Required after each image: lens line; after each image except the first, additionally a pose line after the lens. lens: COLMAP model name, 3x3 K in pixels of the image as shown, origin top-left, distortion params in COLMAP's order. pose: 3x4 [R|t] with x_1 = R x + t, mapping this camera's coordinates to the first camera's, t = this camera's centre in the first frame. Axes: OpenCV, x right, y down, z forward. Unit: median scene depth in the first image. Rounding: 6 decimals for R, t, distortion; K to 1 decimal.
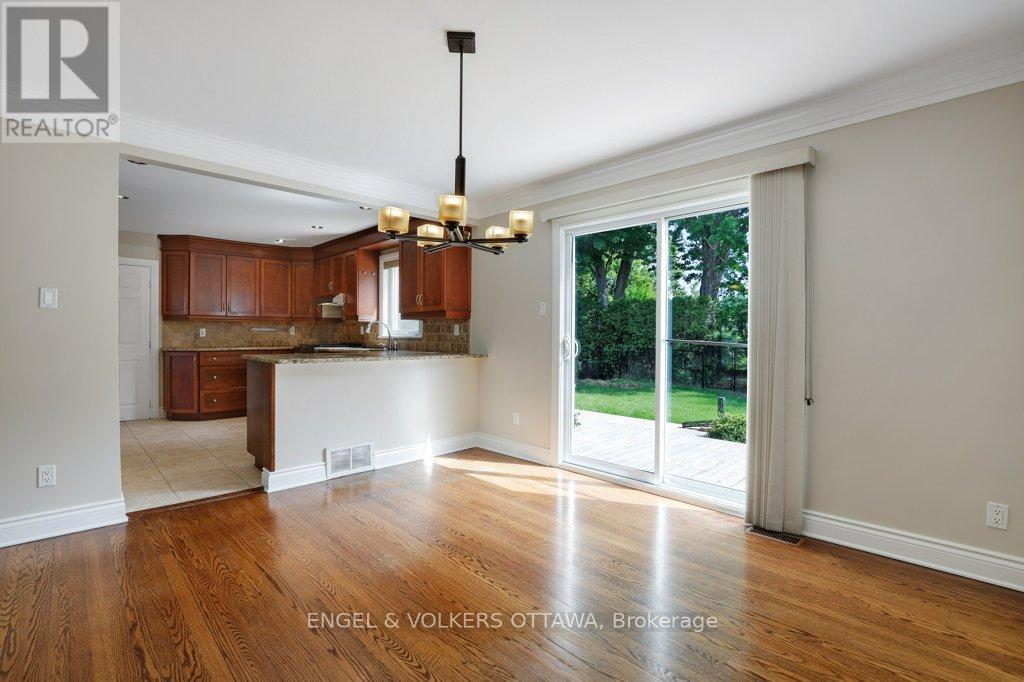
lens RADIAL K [[469.8, 0, 514.0], [0, 469.8, 339.3], [0, 0, 1]] dist [-0.032408, -0.000368]
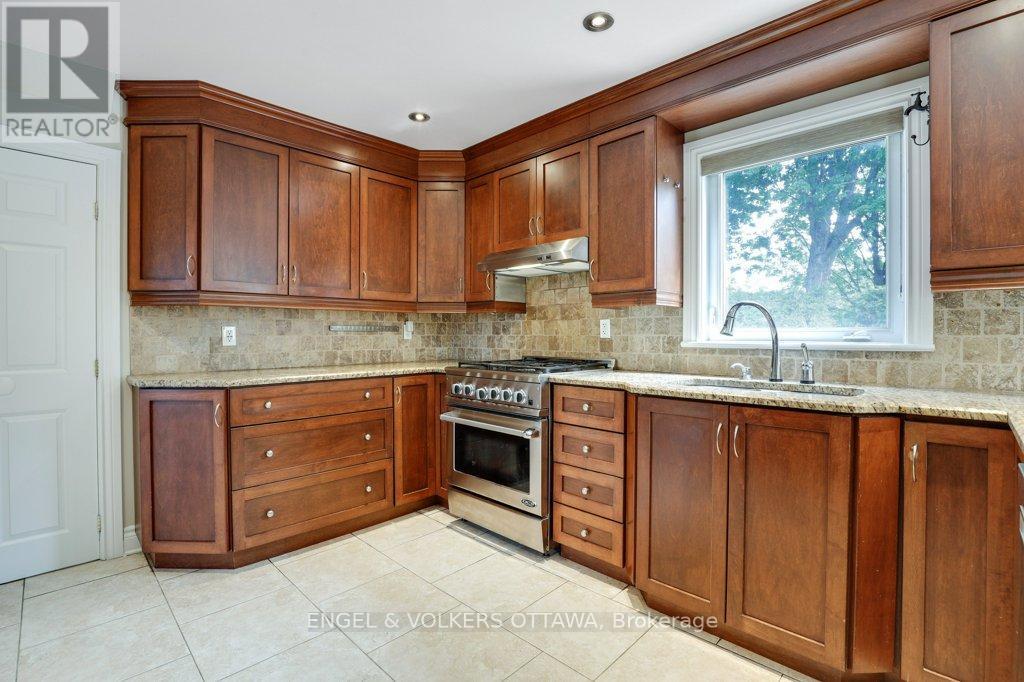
lens RADIAL K [[469.8, 0, 509.3], [0, 469.8, 339.2], [0, 0, 1]] dist [-0.032408, -0.000368]
pose [[0.999895, -0.003959, 0.013938, -0.446408], [0.003945, 0.999992, 0.001032, -0.011307], [-0.013942, -0.000977, 0.999902, 0.605417]]
